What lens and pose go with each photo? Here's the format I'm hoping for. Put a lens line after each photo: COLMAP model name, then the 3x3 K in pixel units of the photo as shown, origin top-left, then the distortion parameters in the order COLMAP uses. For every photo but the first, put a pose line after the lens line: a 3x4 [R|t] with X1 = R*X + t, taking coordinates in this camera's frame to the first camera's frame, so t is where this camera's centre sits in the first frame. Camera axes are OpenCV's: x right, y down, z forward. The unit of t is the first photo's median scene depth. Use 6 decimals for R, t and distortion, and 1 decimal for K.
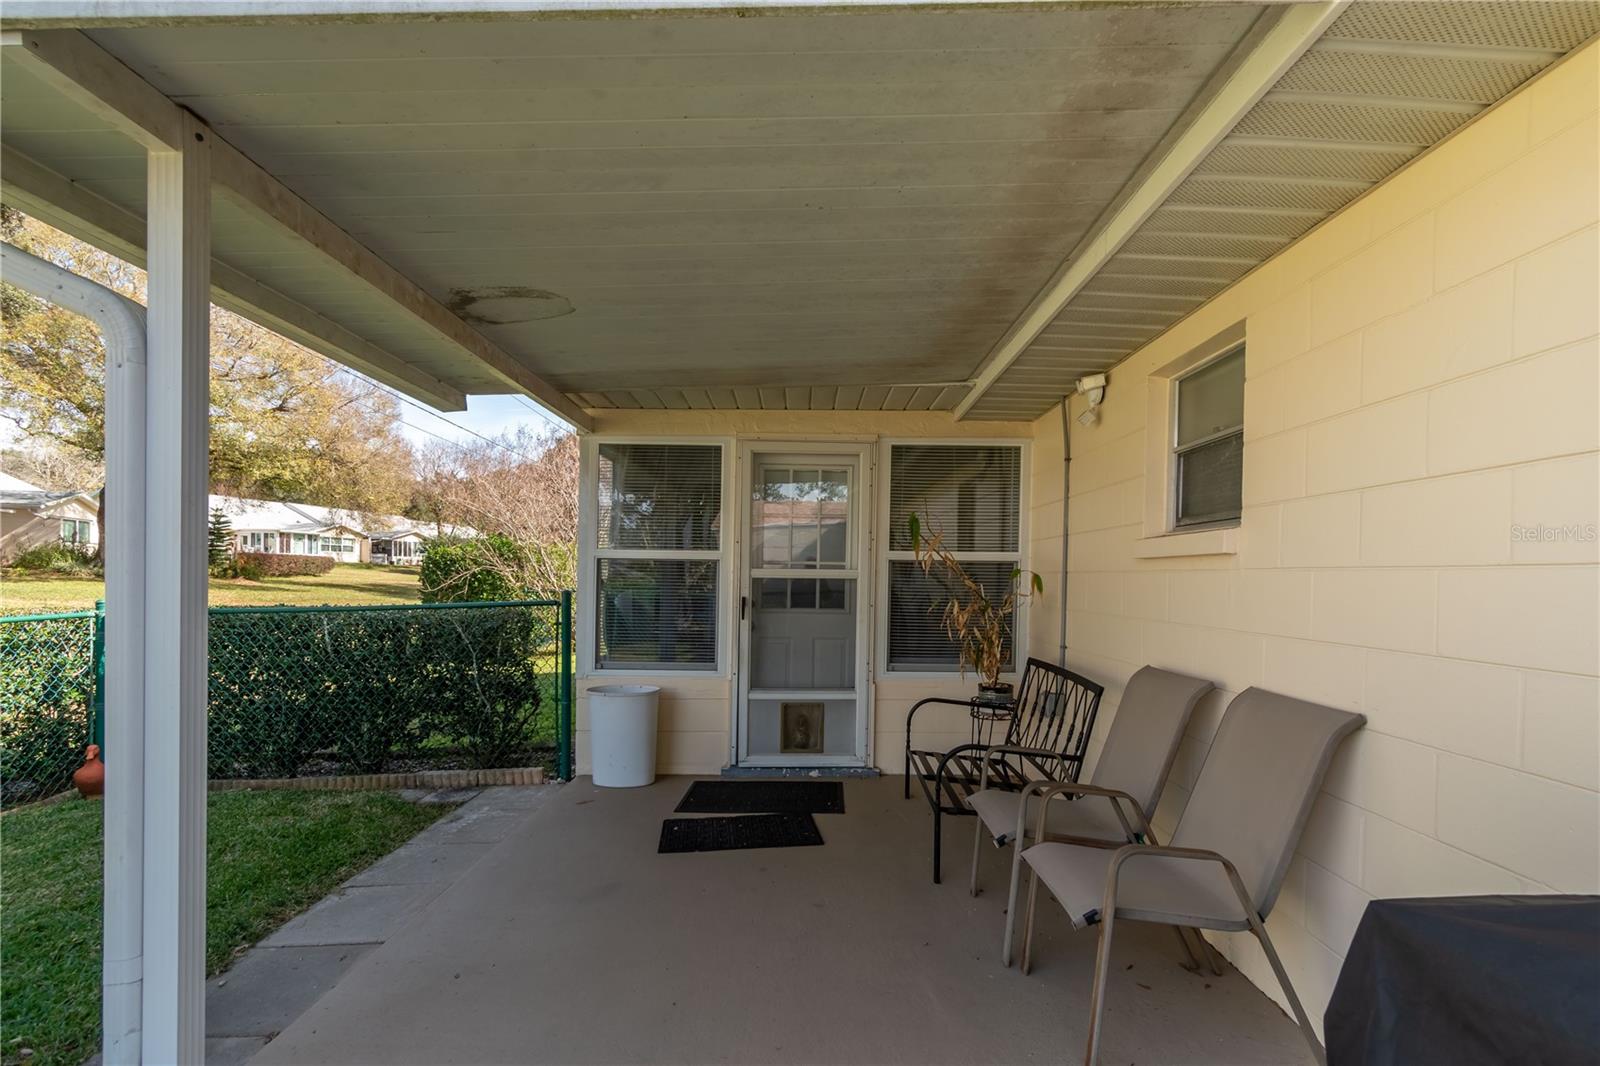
lens RADIAL K [[719.2, 0, 819.5], [0, 719.2, 585.9], [0, 0, 1]] dist [0.001566, 0.000557]
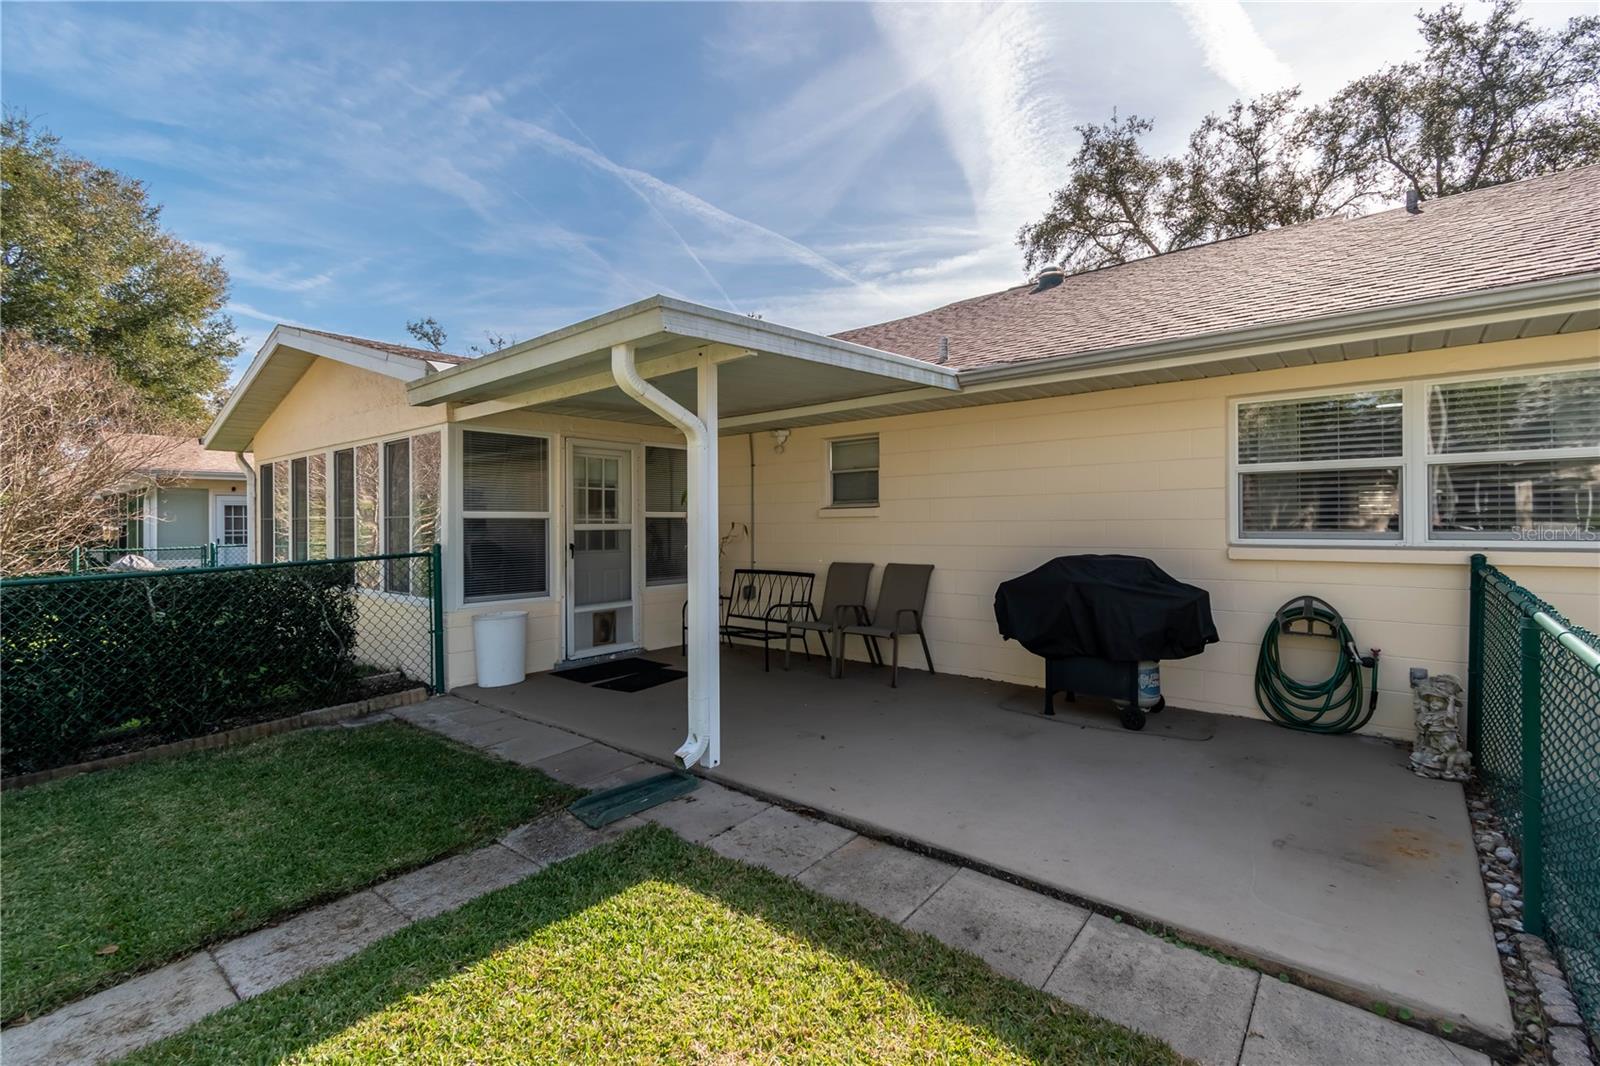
lens RADIAL K [[719.2, 0, 792.9], [0, 719.2, 526.7], [0, 0, 1]] dist [0.001566, 0.000557]
pose [[0.659094, -0.022467, 0.751725, -0.904117], [0.024227, 0.999669, 0.008636, -0.020811], [-0.751670, 0.012520, 0.659420, -0.308673]]
